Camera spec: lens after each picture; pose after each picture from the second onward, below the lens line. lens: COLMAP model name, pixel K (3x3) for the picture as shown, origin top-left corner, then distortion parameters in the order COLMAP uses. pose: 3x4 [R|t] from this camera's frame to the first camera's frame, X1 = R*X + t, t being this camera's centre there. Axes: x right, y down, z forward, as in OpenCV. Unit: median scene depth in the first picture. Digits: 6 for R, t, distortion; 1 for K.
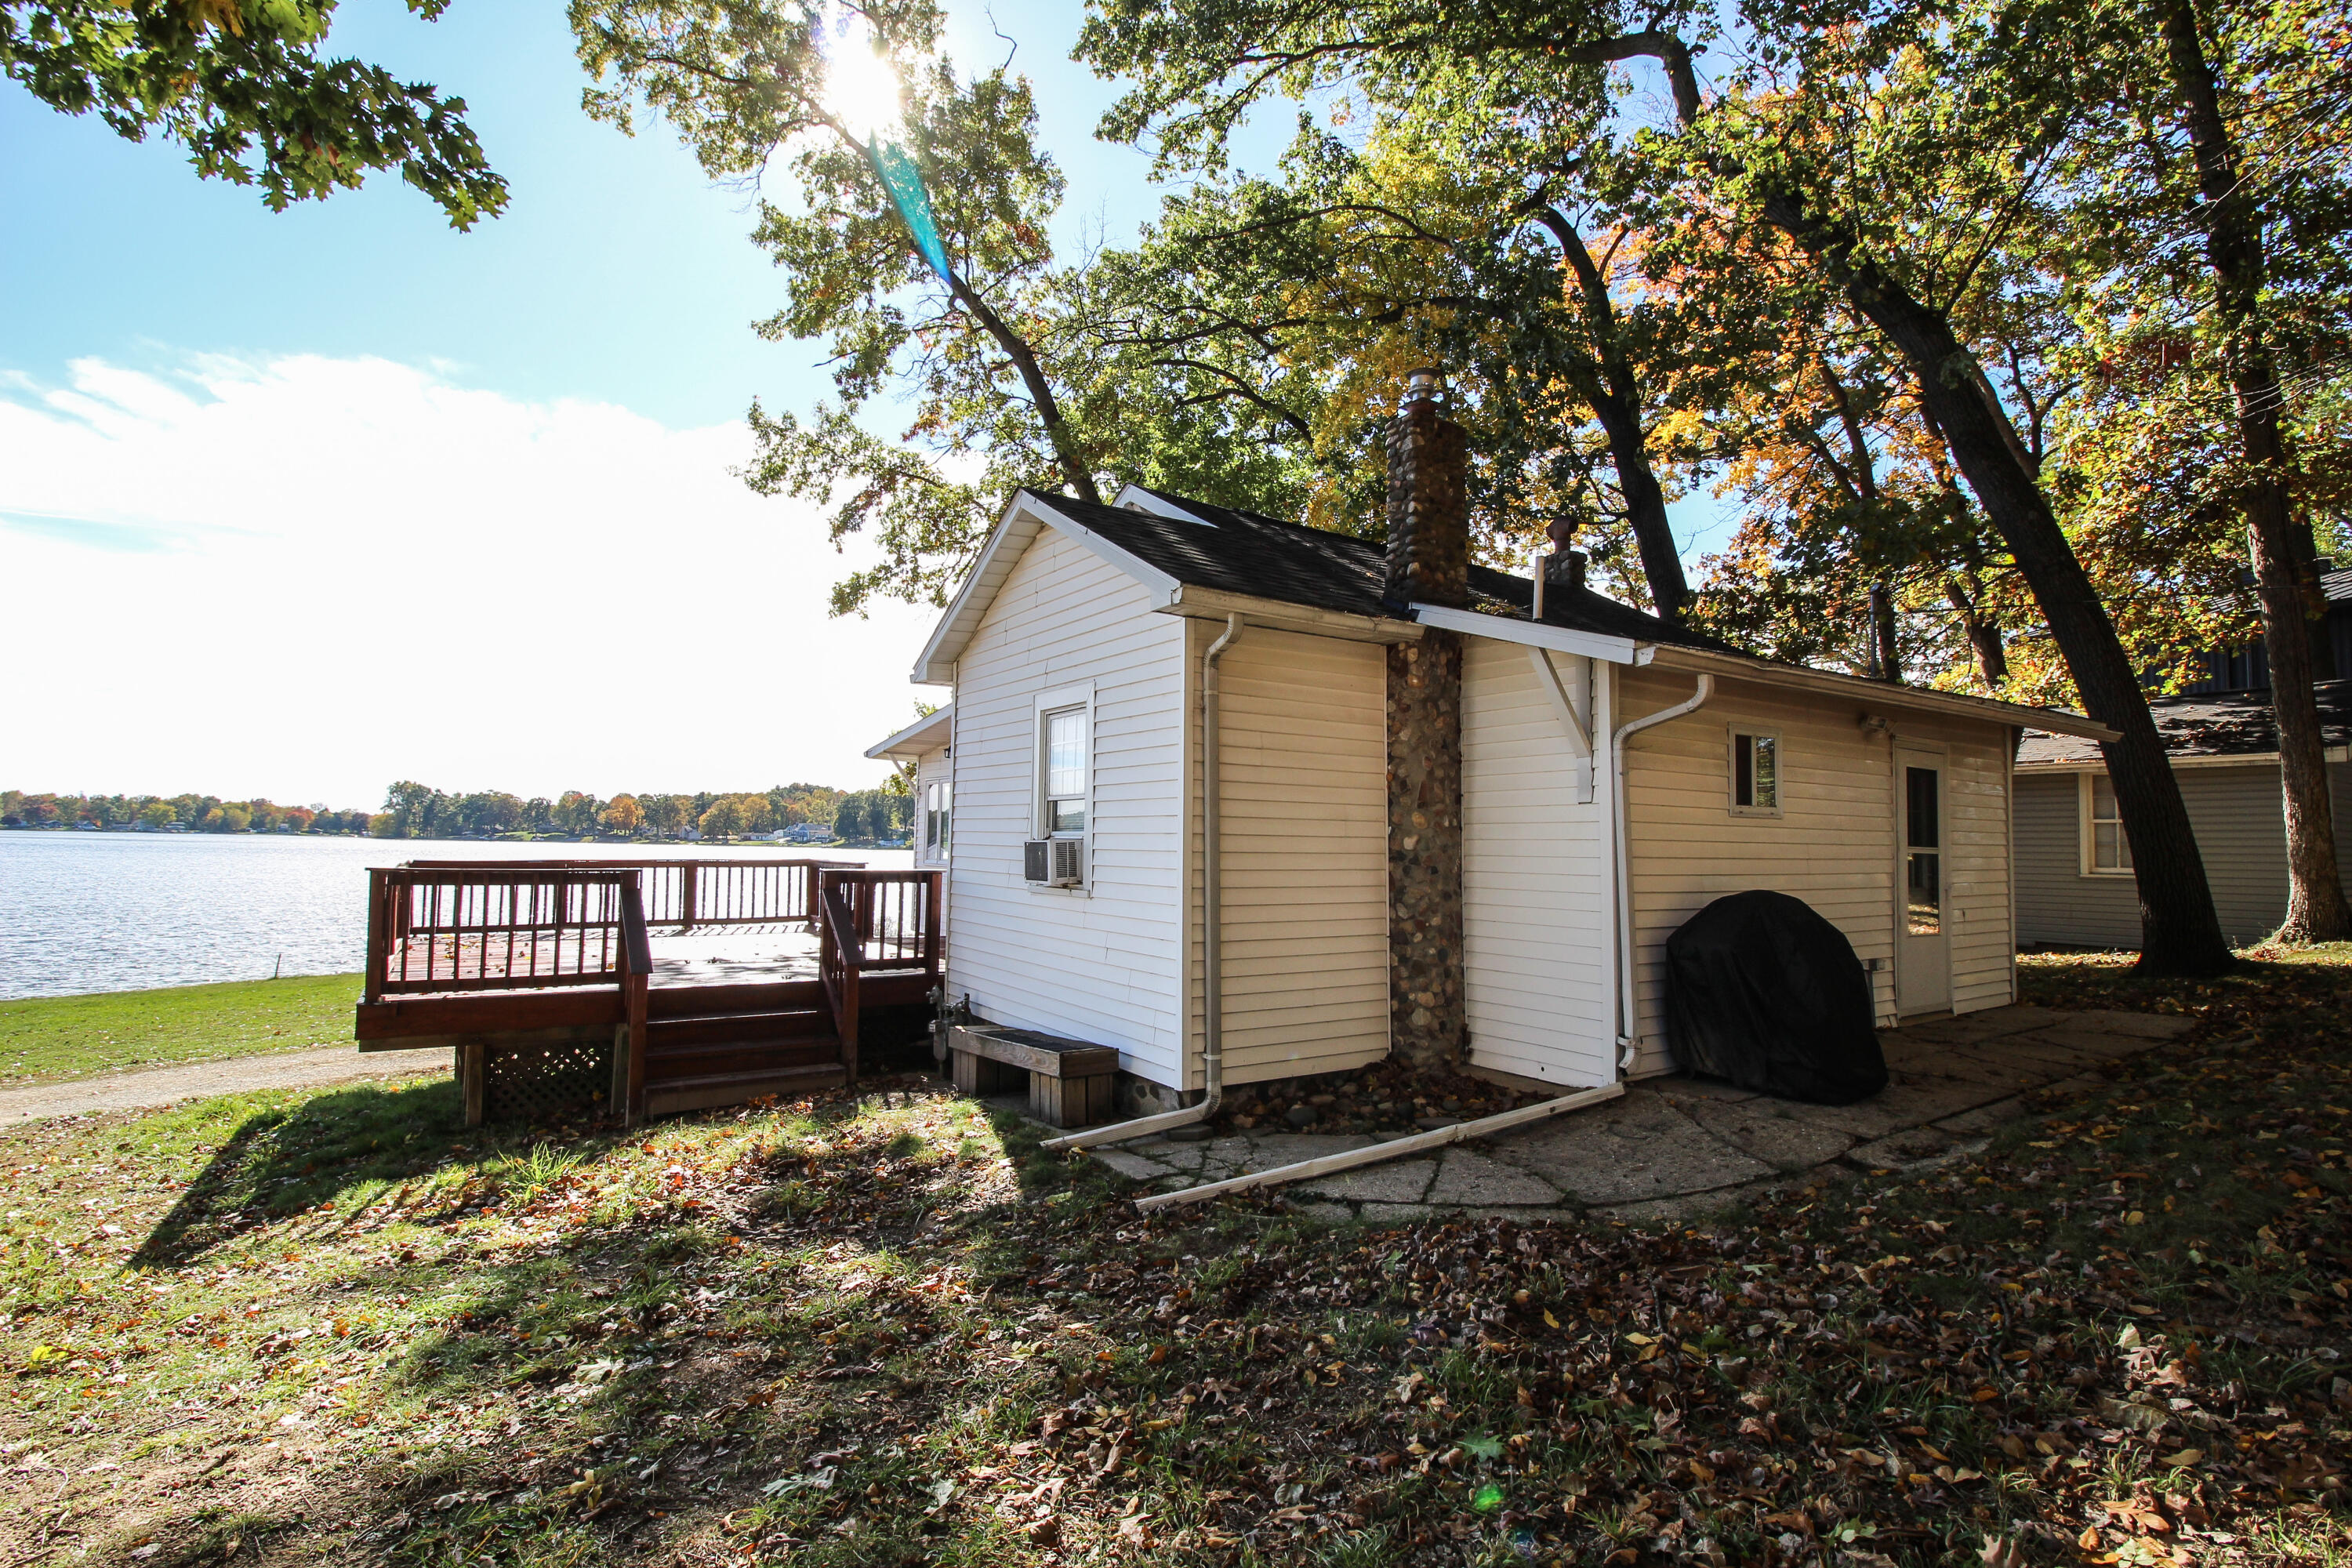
lens RADIAL K [[1117.6, 0, 1175.0], [0, 1117.6, 793.0], [0, 0, 1]] dist [-0.000774, -0.000858]
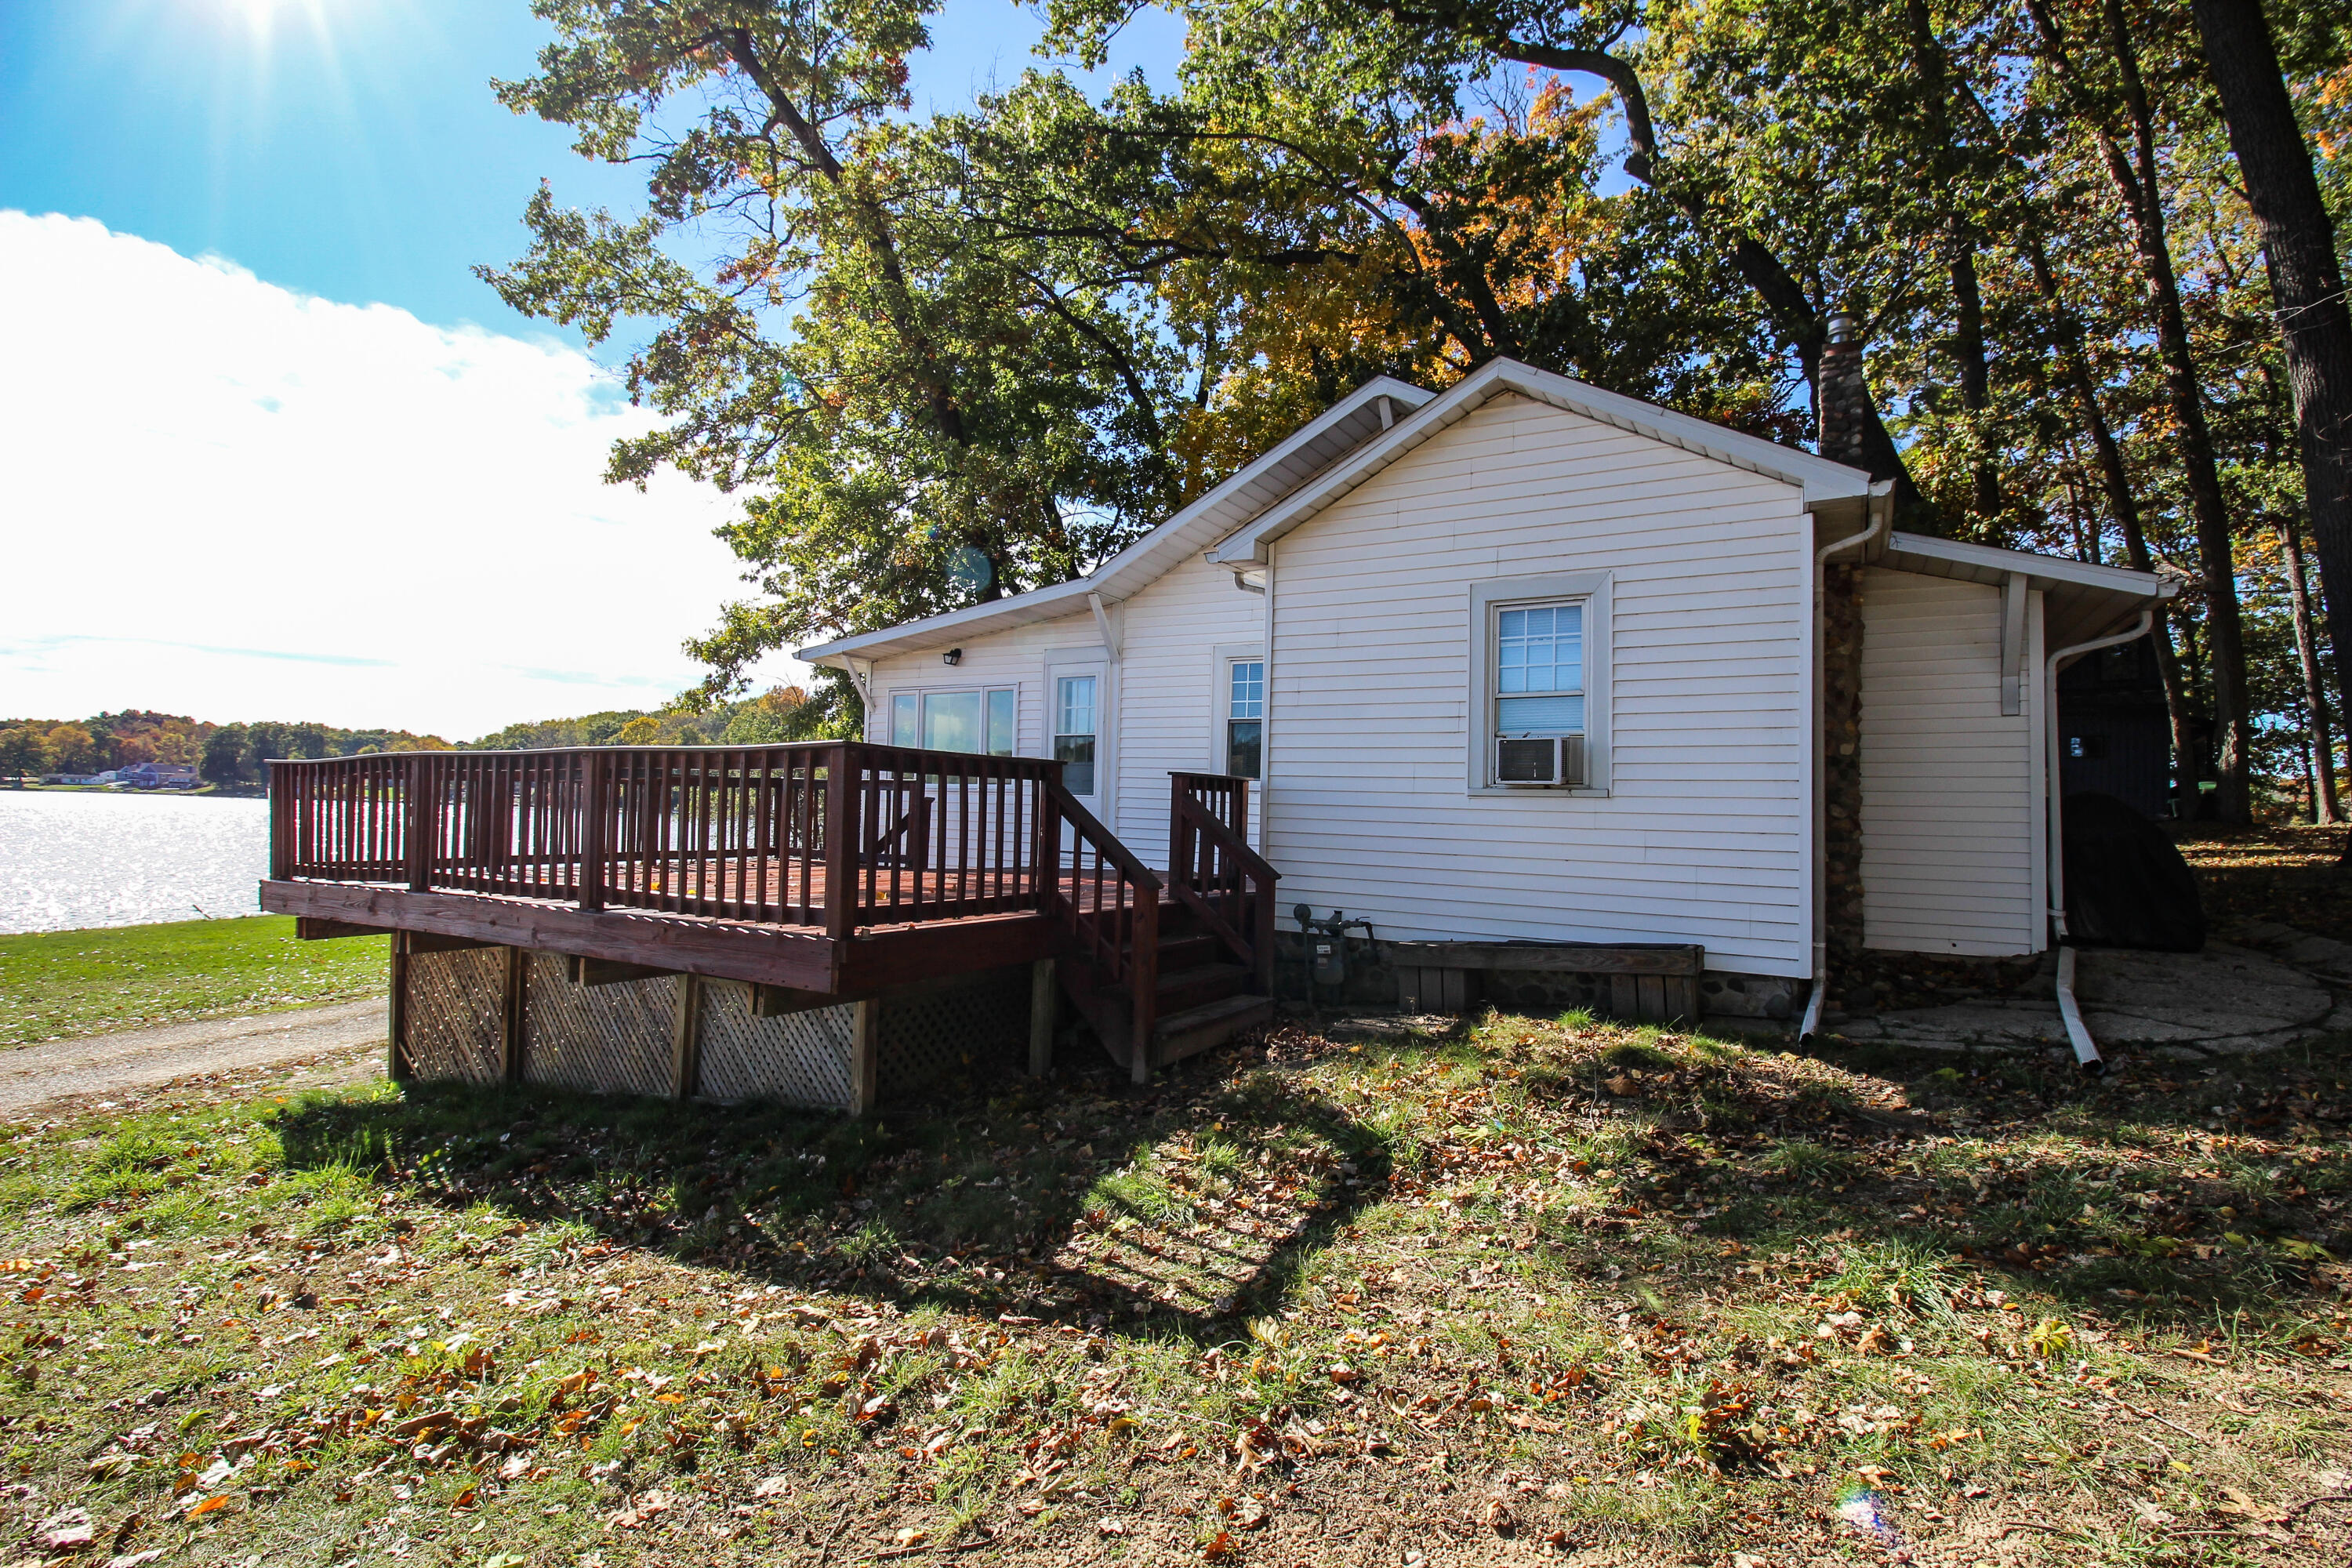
lens RADIAL K [[1107.8, 0, 1176.0], [0, 1107.8, 784.0], [0, 0, 1]] dist [0.000127, -0.000868]
pose [[0.897246, 0.012515, 0.441353, -0.307122], [-0.026836, 0.999296, 0.026218, 0.024604], [-0.440714, -0.035368, 0.896950, 0.112741]]
